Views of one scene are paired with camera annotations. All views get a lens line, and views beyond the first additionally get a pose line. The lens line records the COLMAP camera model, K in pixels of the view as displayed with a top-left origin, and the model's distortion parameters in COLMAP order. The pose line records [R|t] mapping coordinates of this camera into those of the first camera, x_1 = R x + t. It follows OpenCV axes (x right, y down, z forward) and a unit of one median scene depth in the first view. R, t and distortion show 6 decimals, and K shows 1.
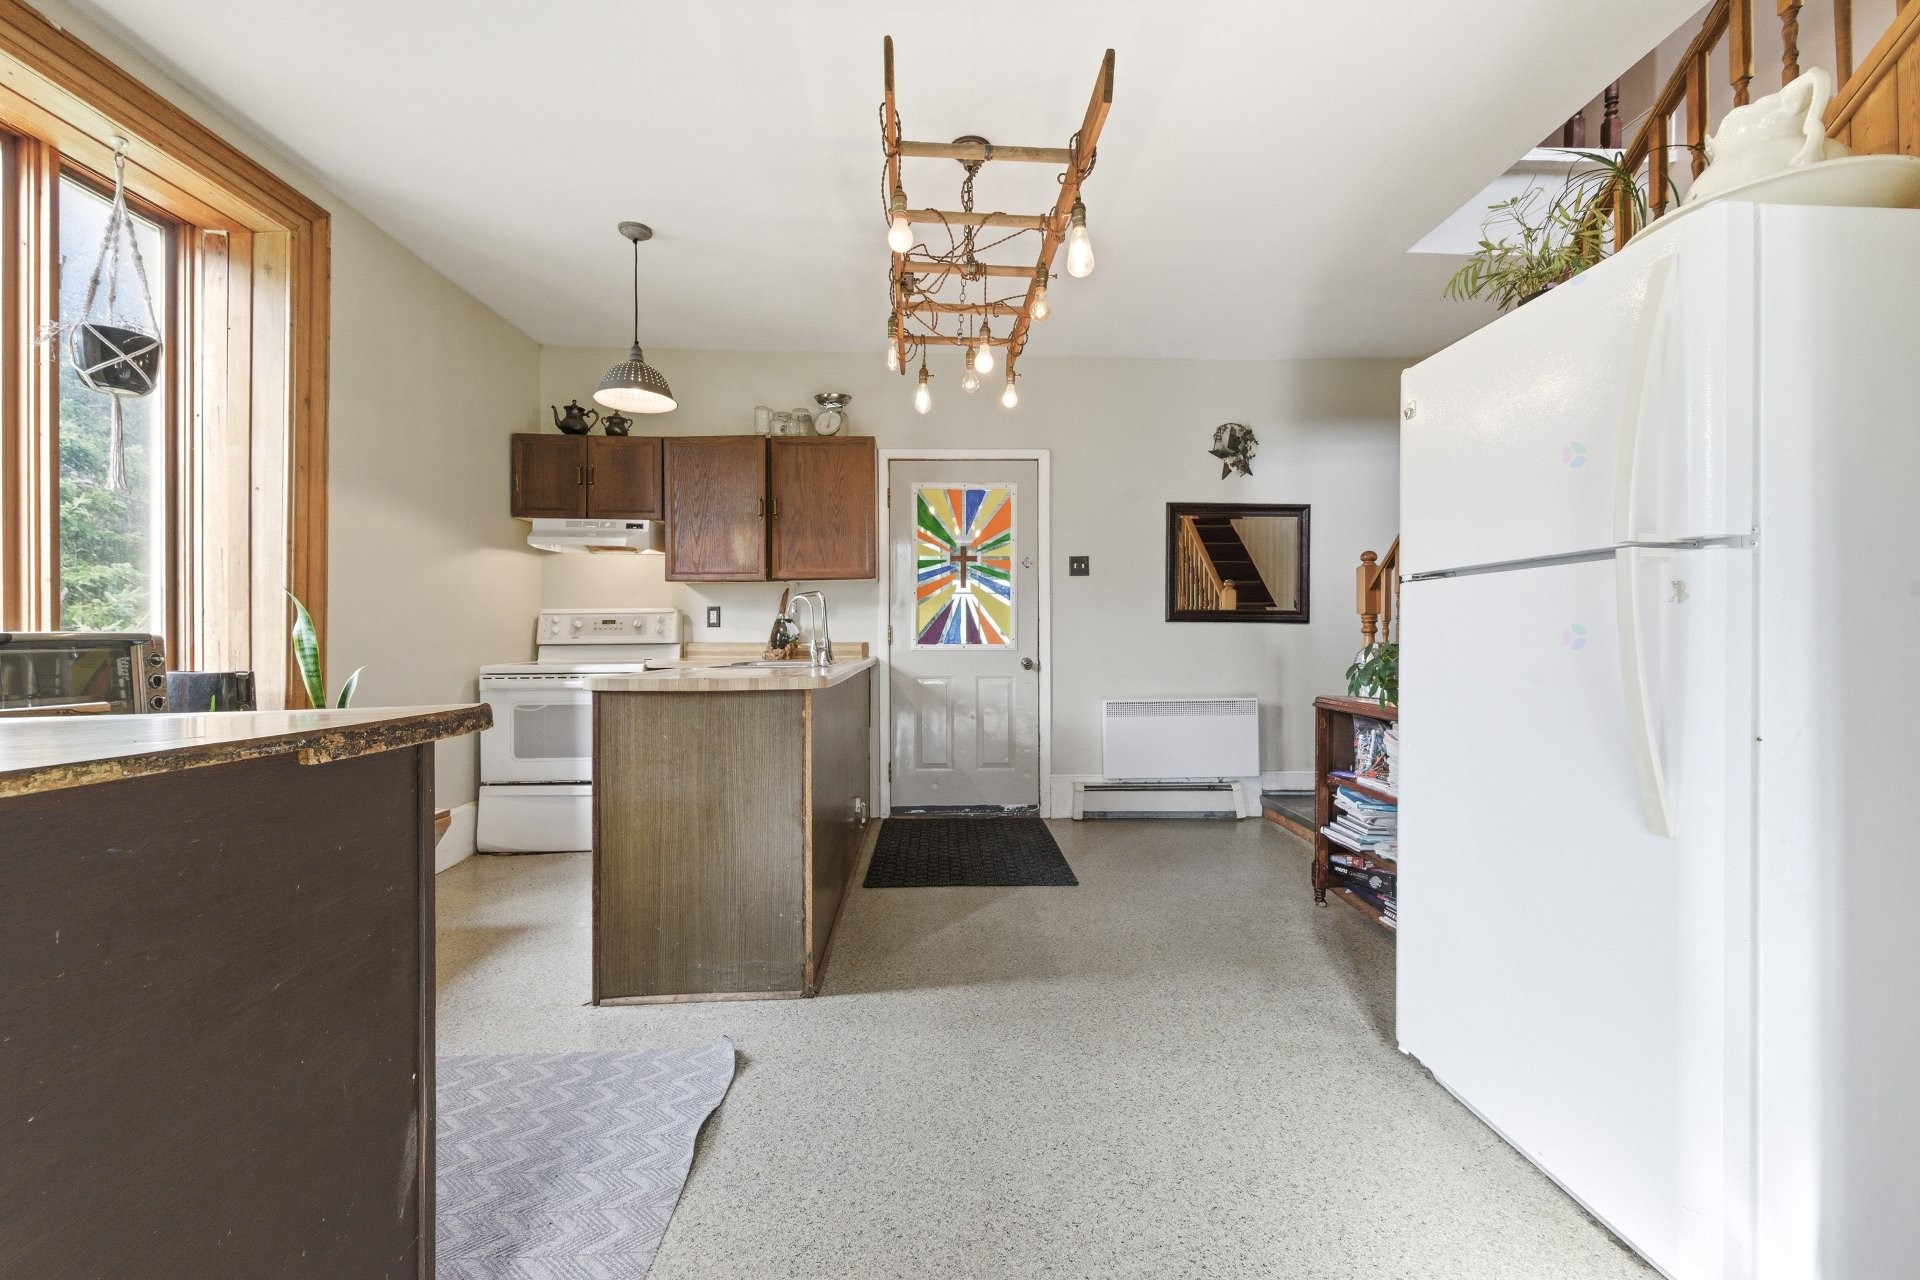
lens RADIAL K [[760.7, 0, 973.3], [0, 760.7, 635.4], [0, 0, 1]] dist [0.005201, -0.002284]
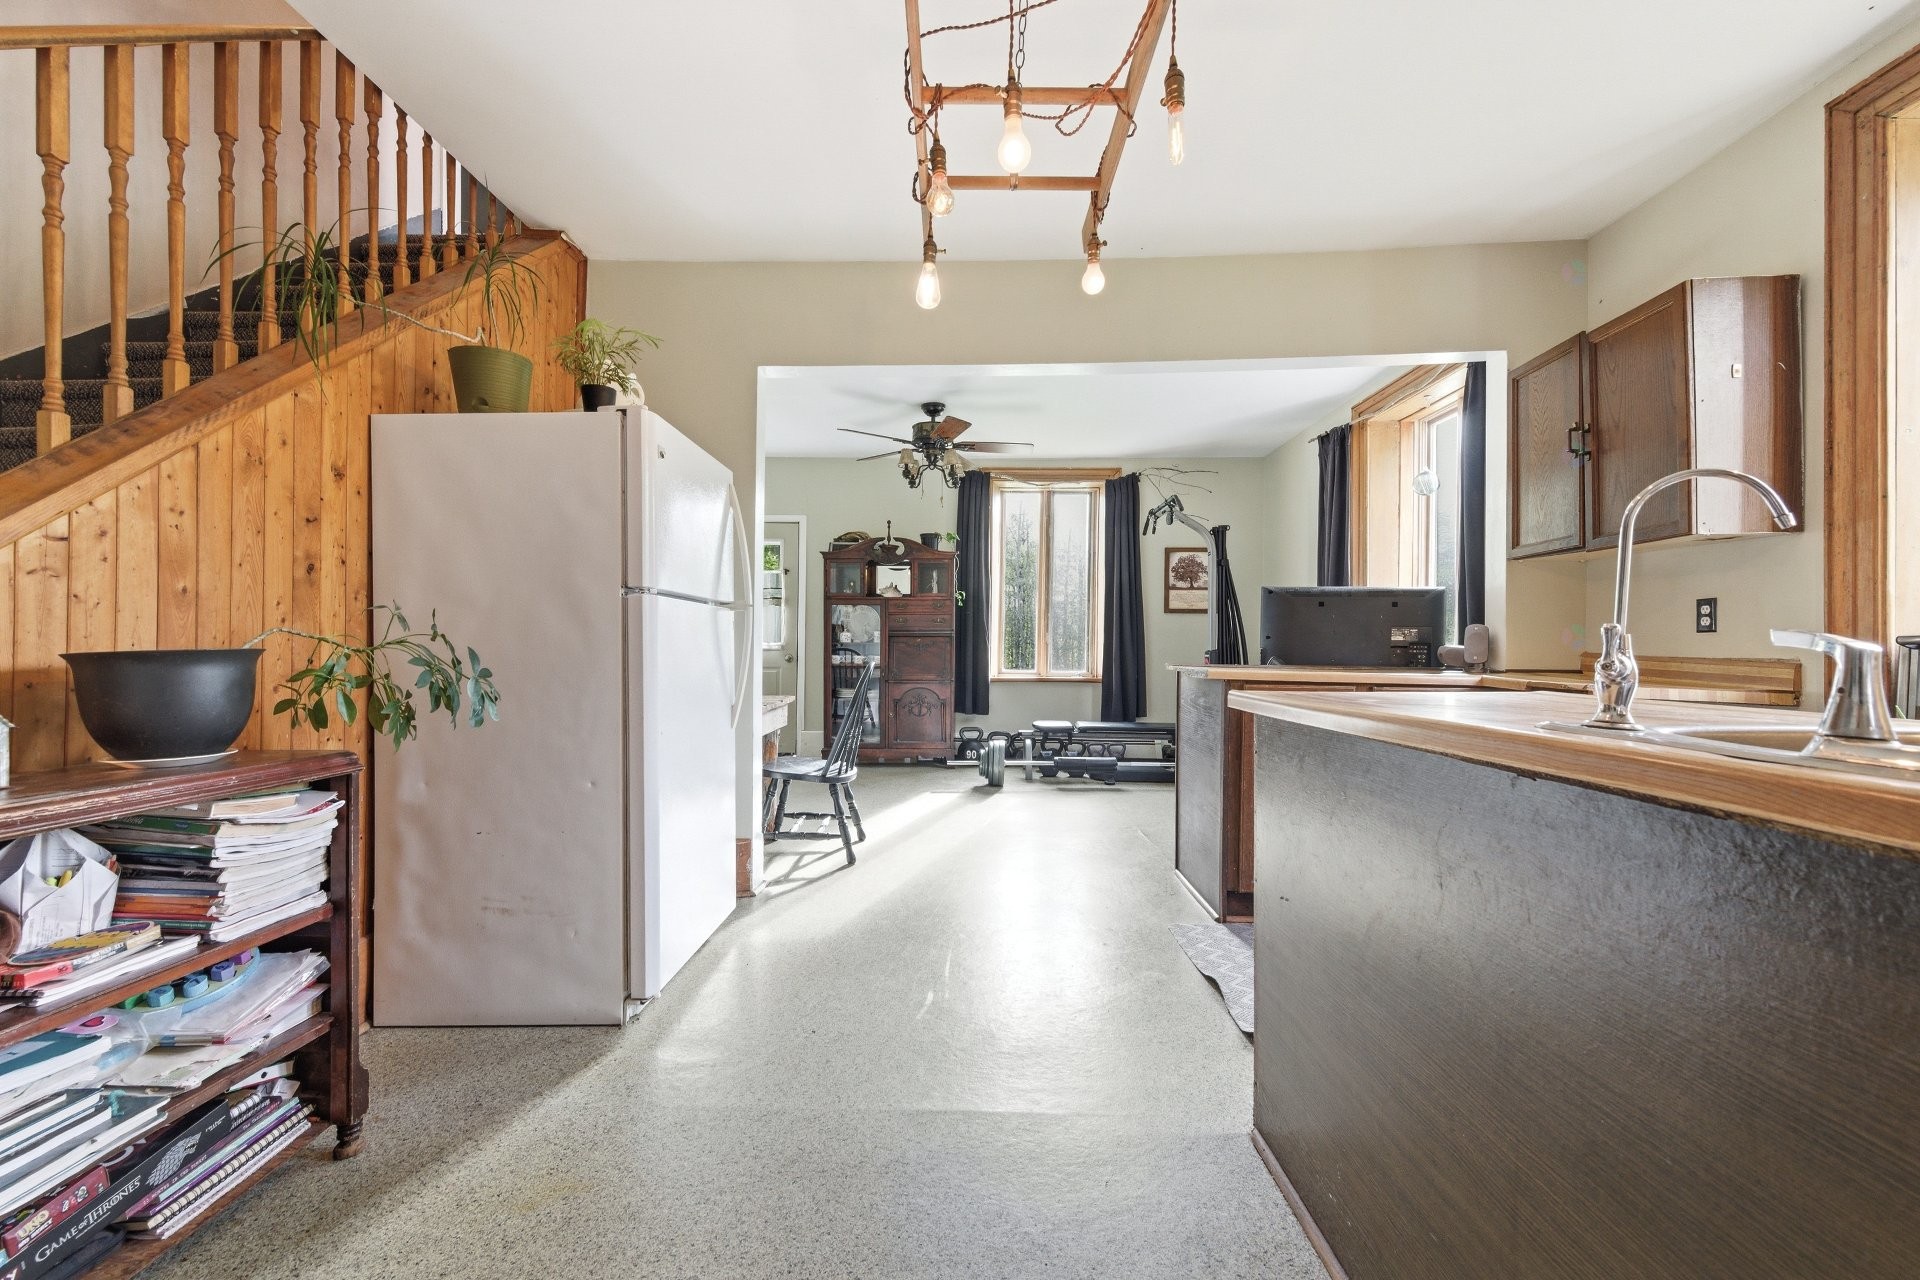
lens RADIAL K [[760.7, 0, 950.4], [0, 760.7, 644.0], [0, 0, 1]] dist [0.005201, -0.002284]
pose [[-0.997161, 0.003235, 0.075229, 0.017300], [0.002494, 0.999947, -0.009951, 0.007941], [-0.075257, -0.009736, -0.997117, 1.217797]]
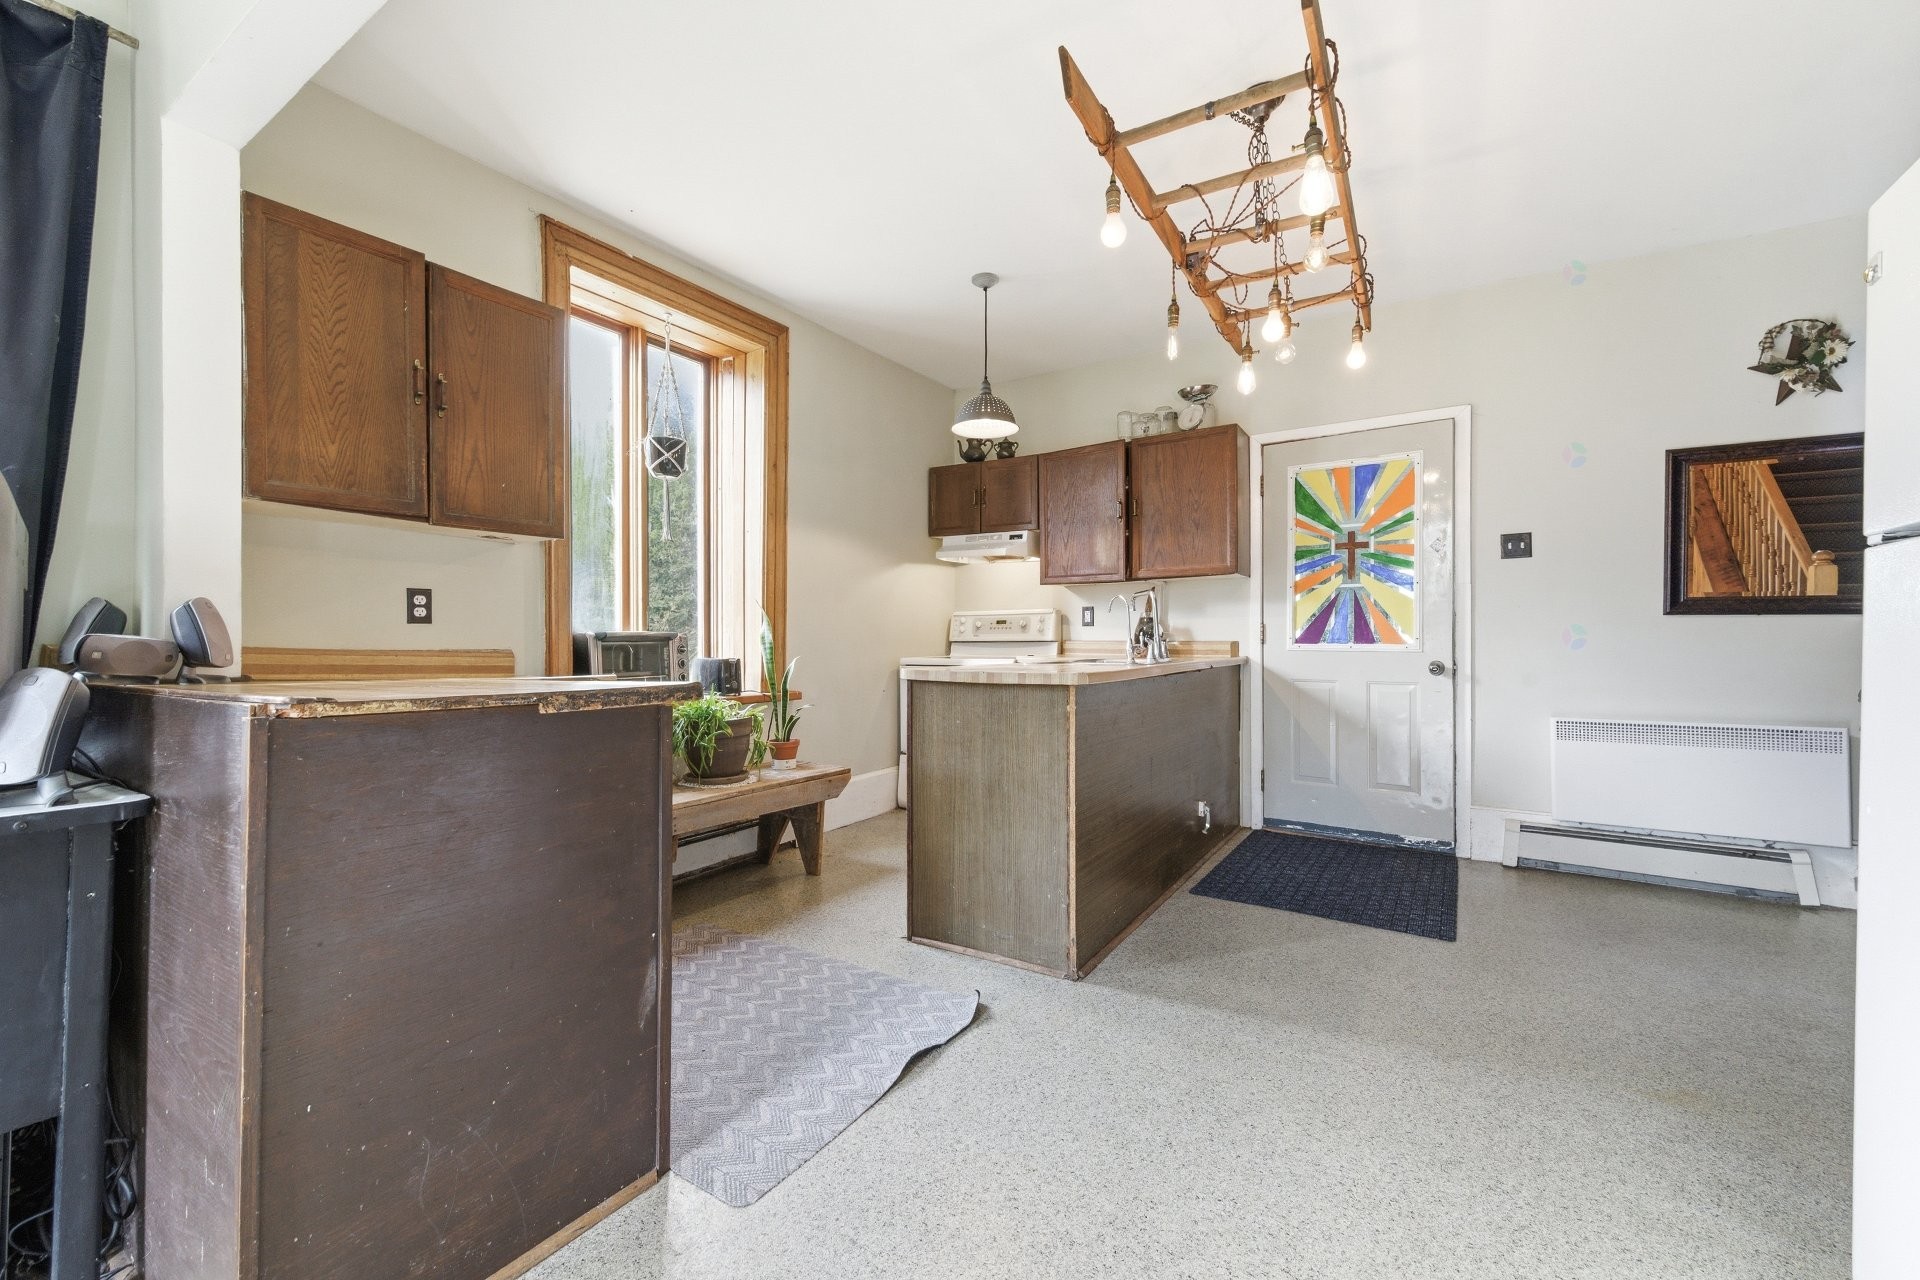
lens RADIAL K [[760.7, 0, 970.9], [0, 760.7, 636.3], [0, 0, 1]] dist [0.005201, -0.002284]
pose [[0.826128, 0.001314, -0.563481, 0.181055], [0.000245, 0.999996, 0.002690, 0.000814], [0.563483, -0.002361, 0.826124, 0.042452]]
